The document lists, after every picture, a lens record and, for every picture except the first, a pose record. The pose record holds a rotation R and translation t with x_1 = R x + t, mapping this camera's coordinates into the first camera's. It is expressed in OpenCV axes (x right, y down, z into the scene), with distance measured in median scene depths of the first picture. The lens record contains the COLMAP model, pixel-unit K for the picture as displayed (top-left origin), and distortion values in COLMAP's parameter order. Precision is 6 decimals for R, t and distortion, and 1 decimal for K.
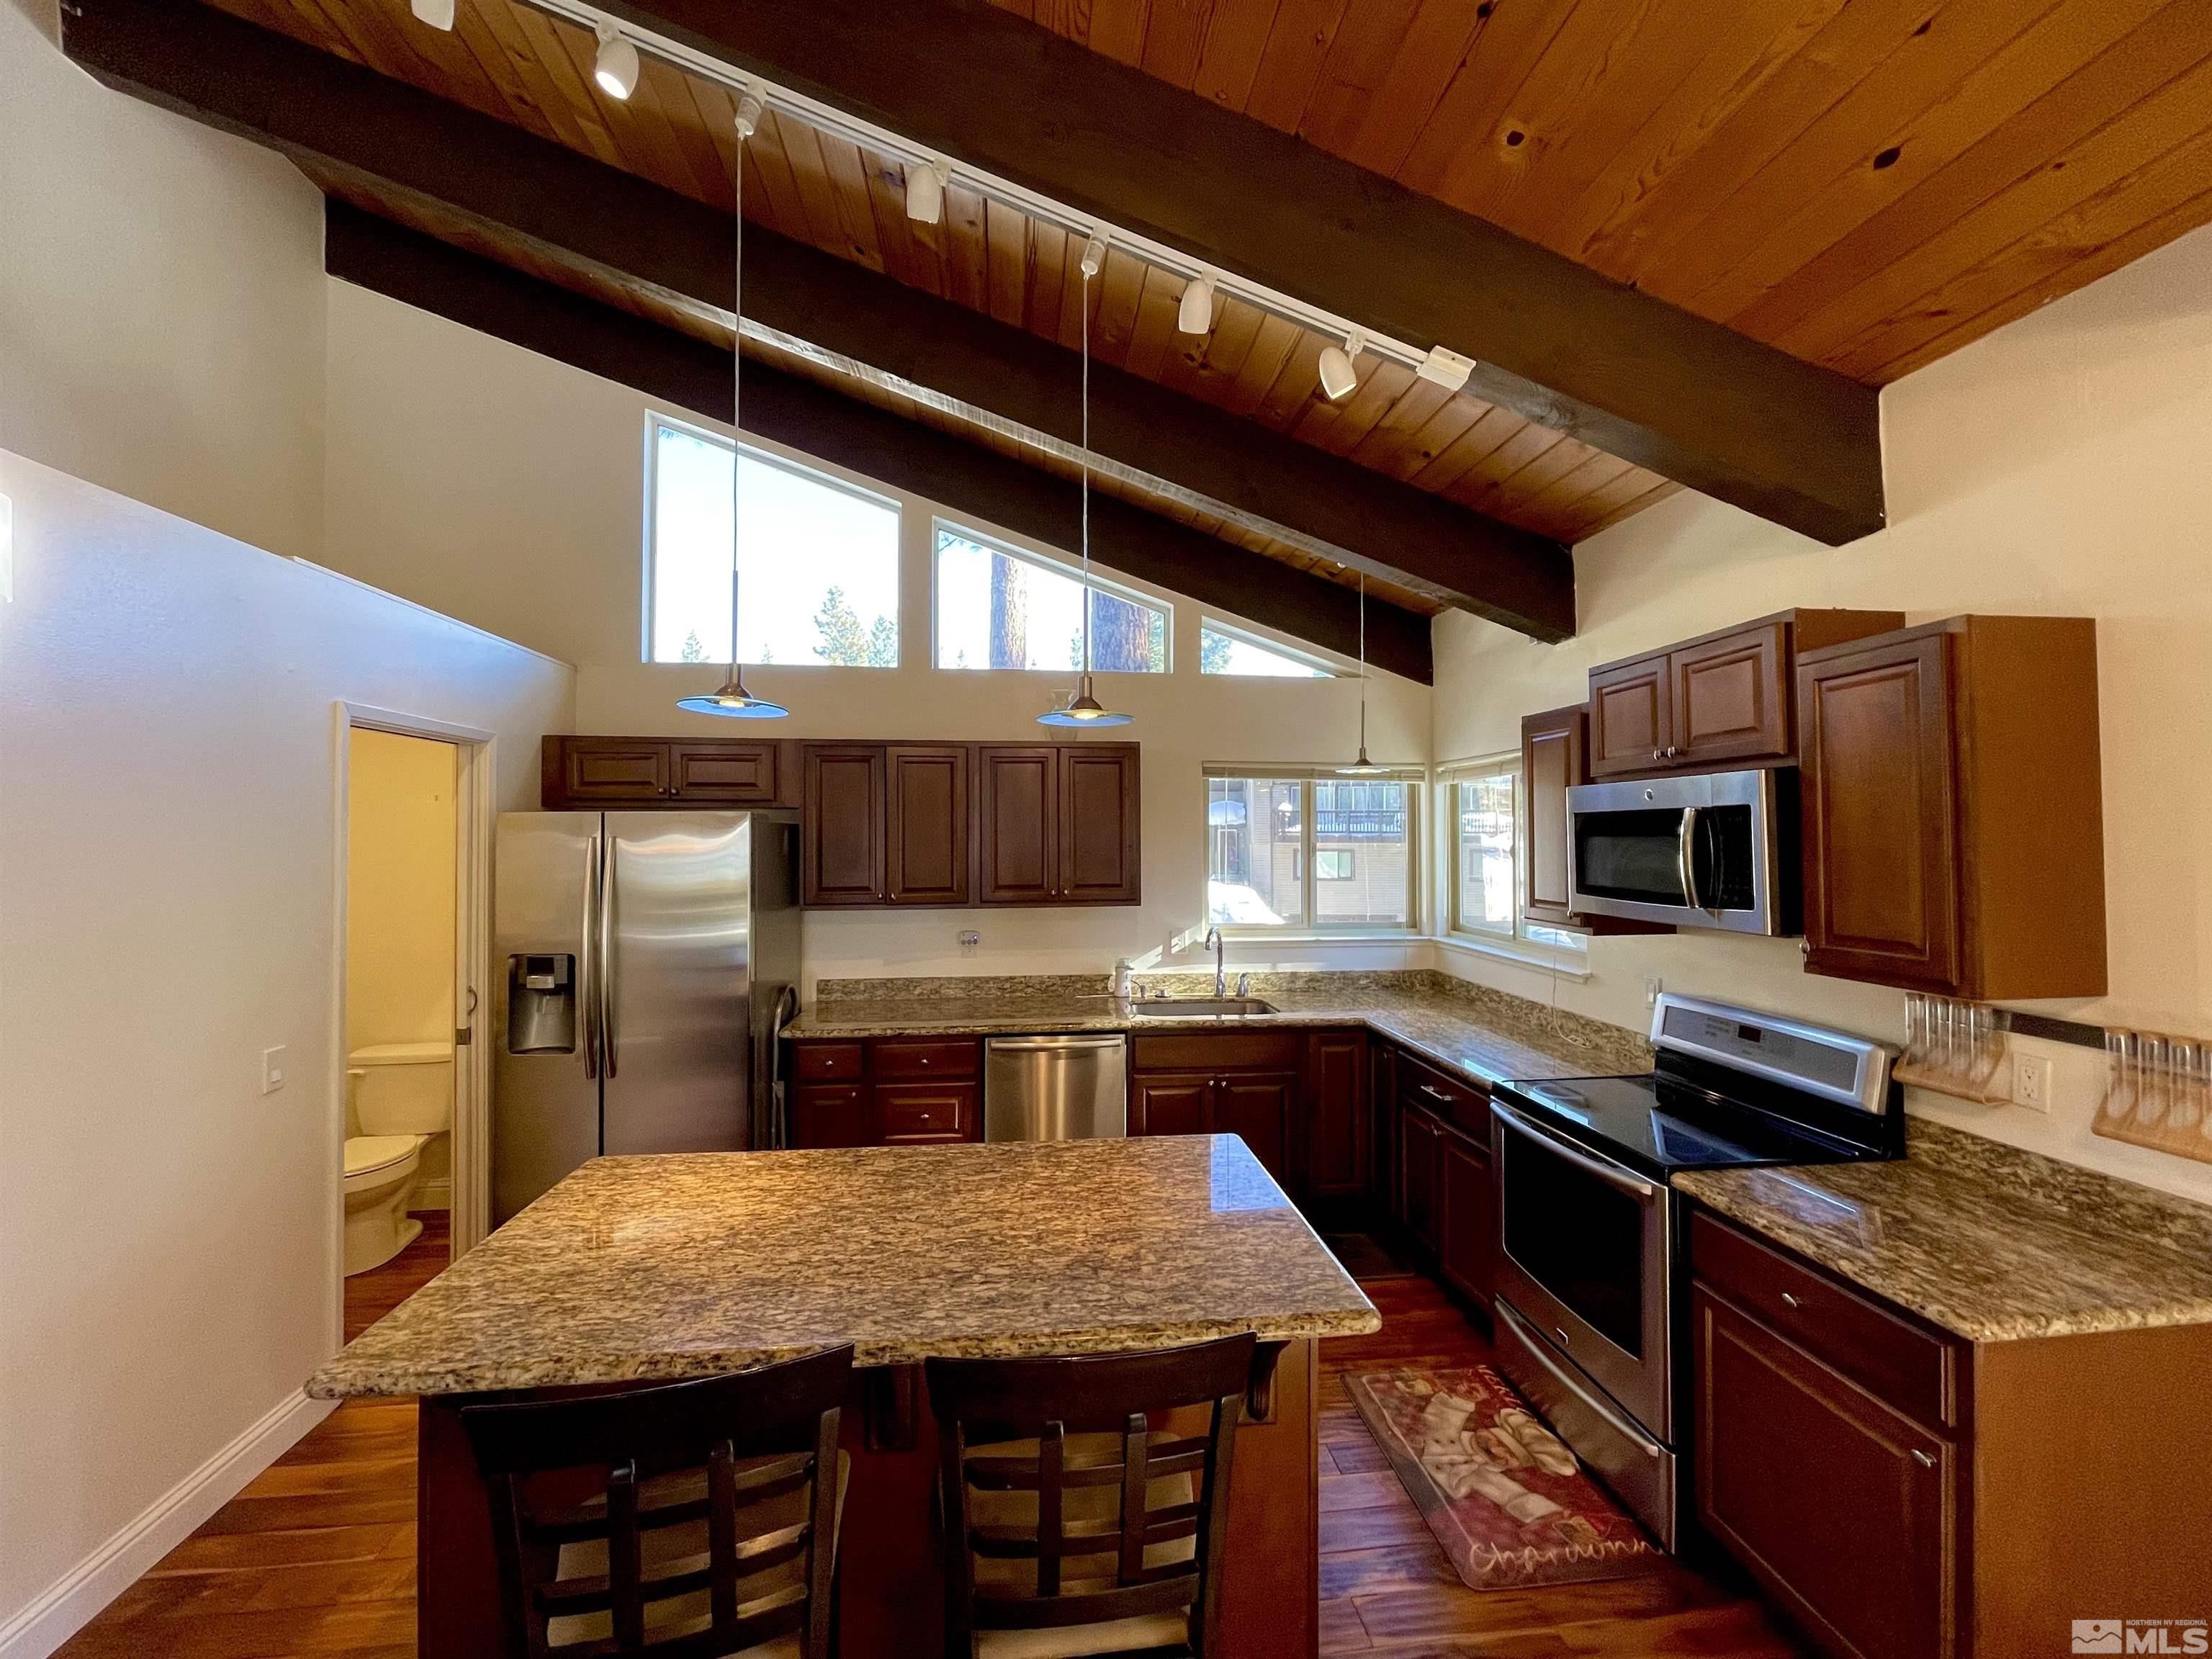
lens RADIAL K [[889.1, 0, 1104.1], [0, 889.1, 822.7], [0, 0, 1]] dist [-0.004790, -0.000107]
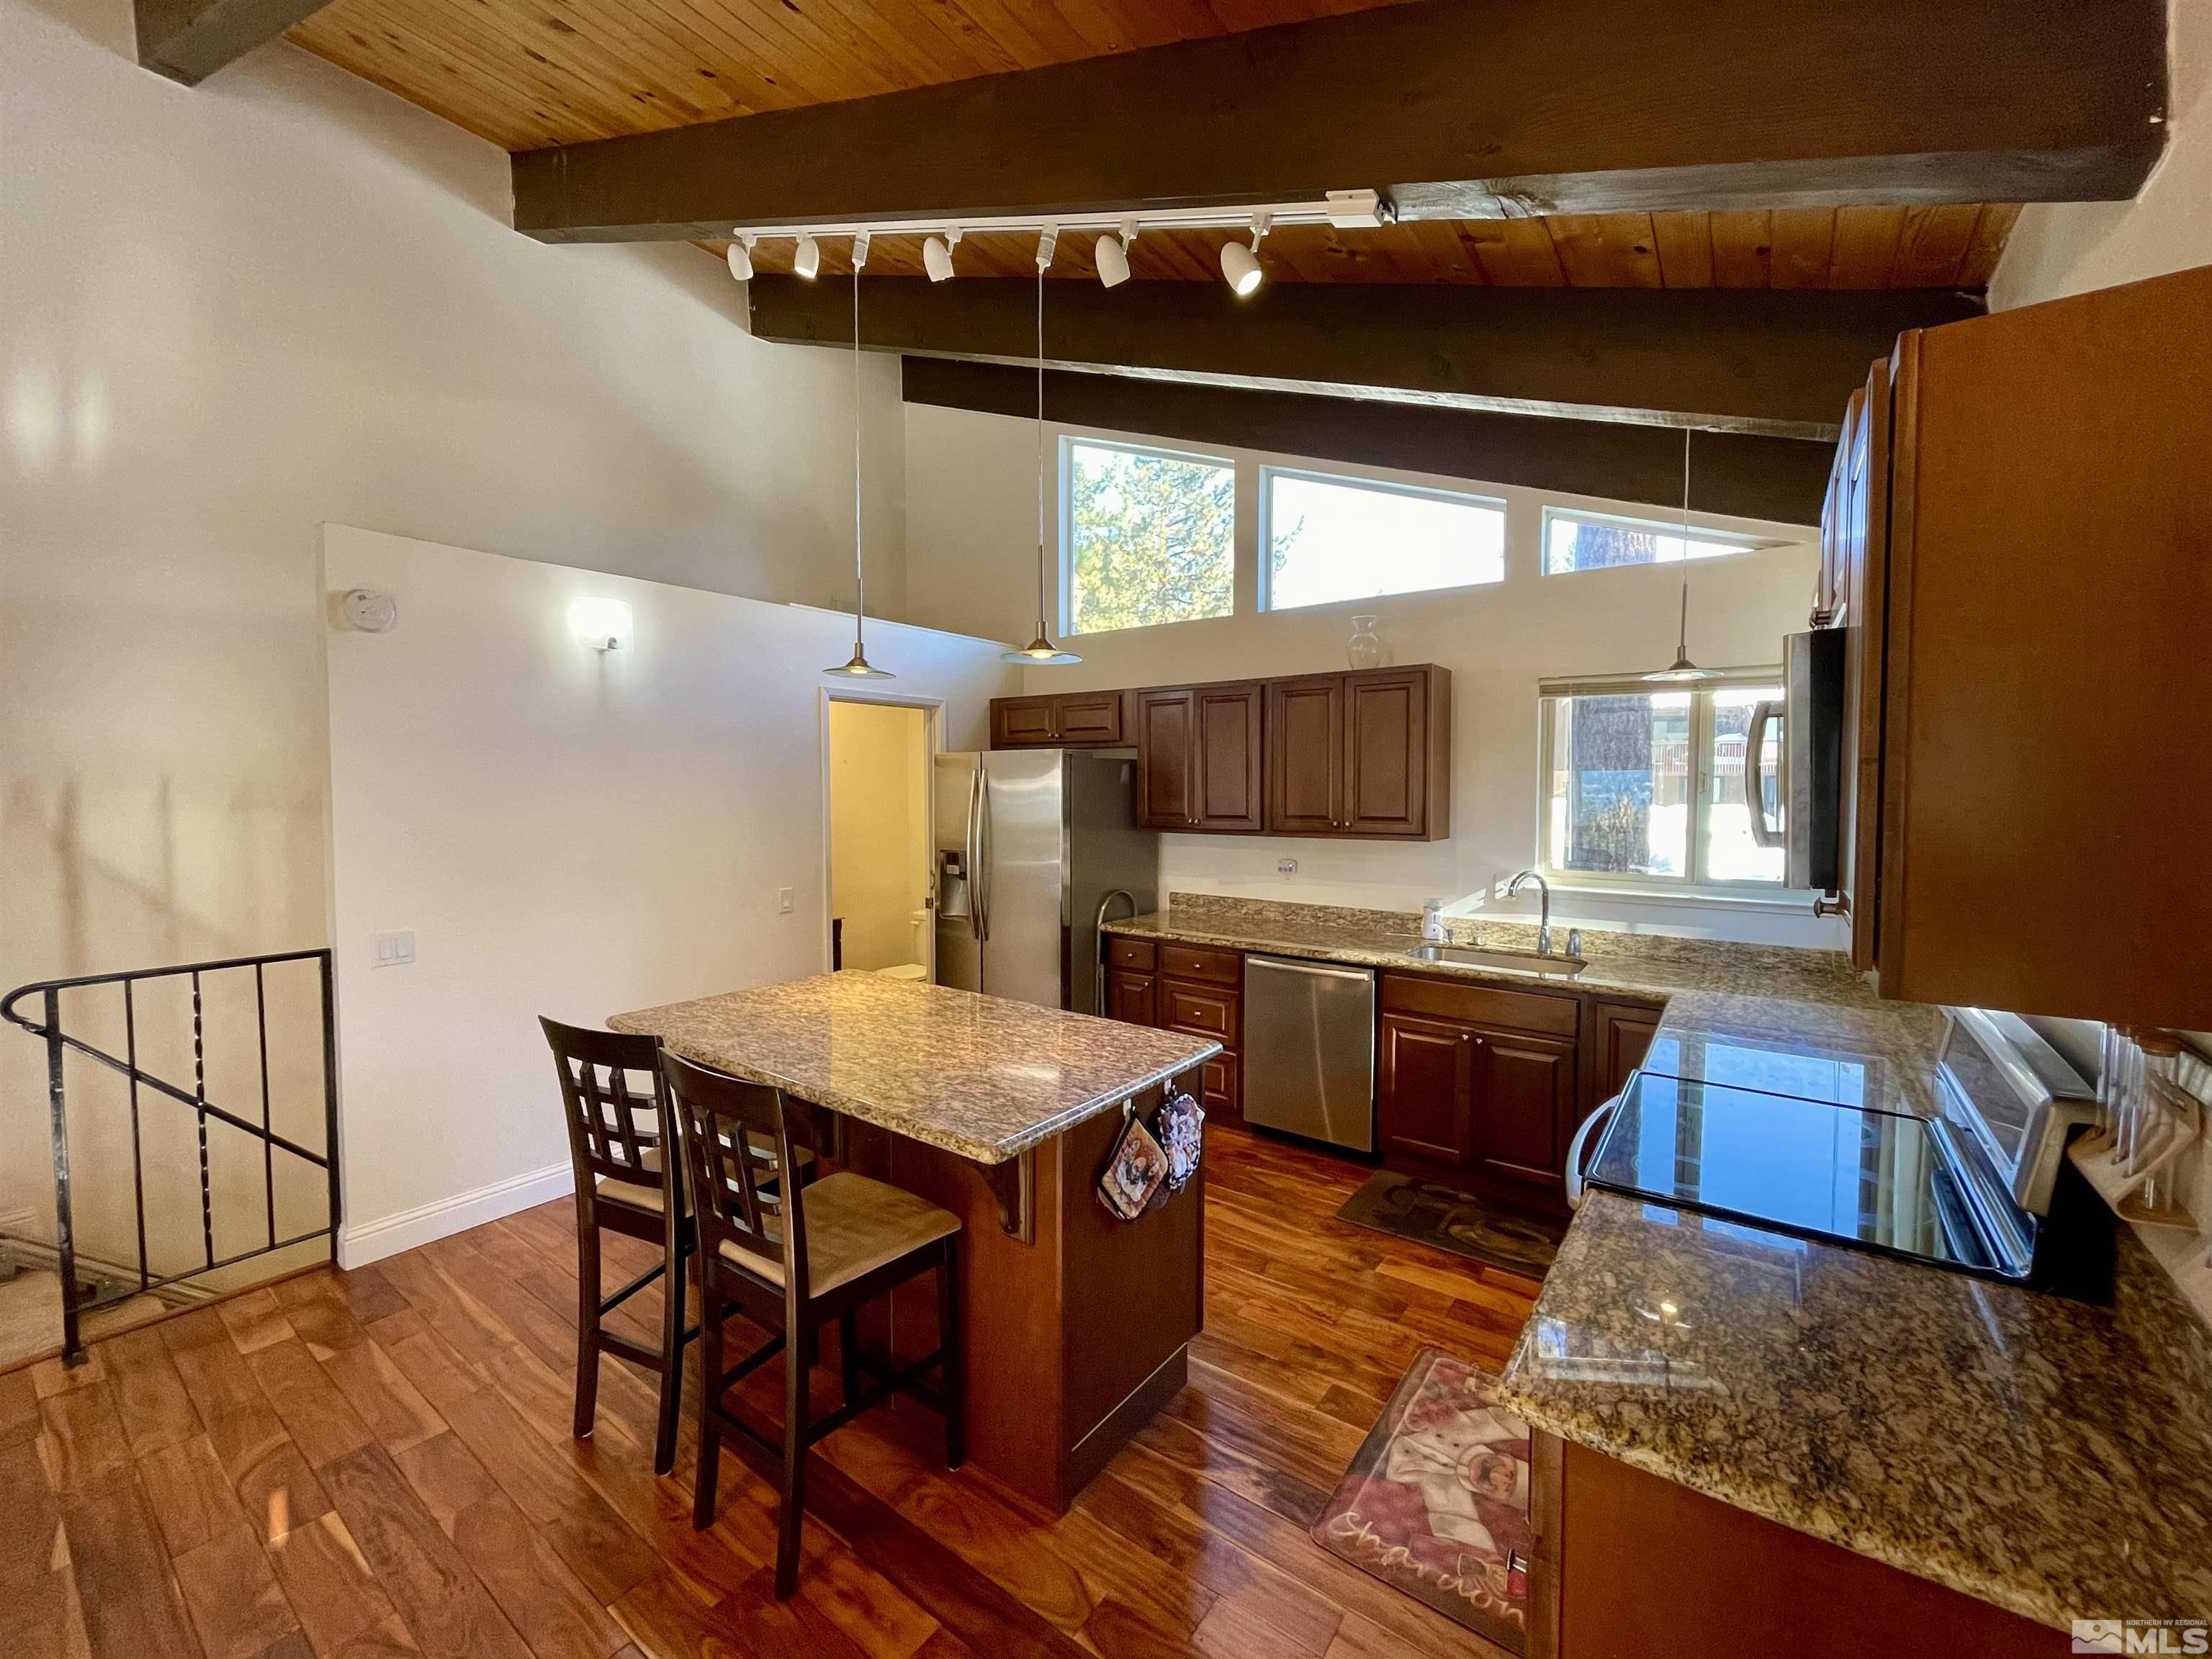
lens RADIAL K [[889.1, 0, 1104.1], [0, 889.1, 822.7], [0, 0, 1]] dist [-0.004790, -0.000107]
pose [[0.727006, 0.031227, -0.685921, 0.543710], [0.009817, 0.998391, 0.055856, 0.023168], [0.686561, -0.047341, 0.725529, 0.114948]]
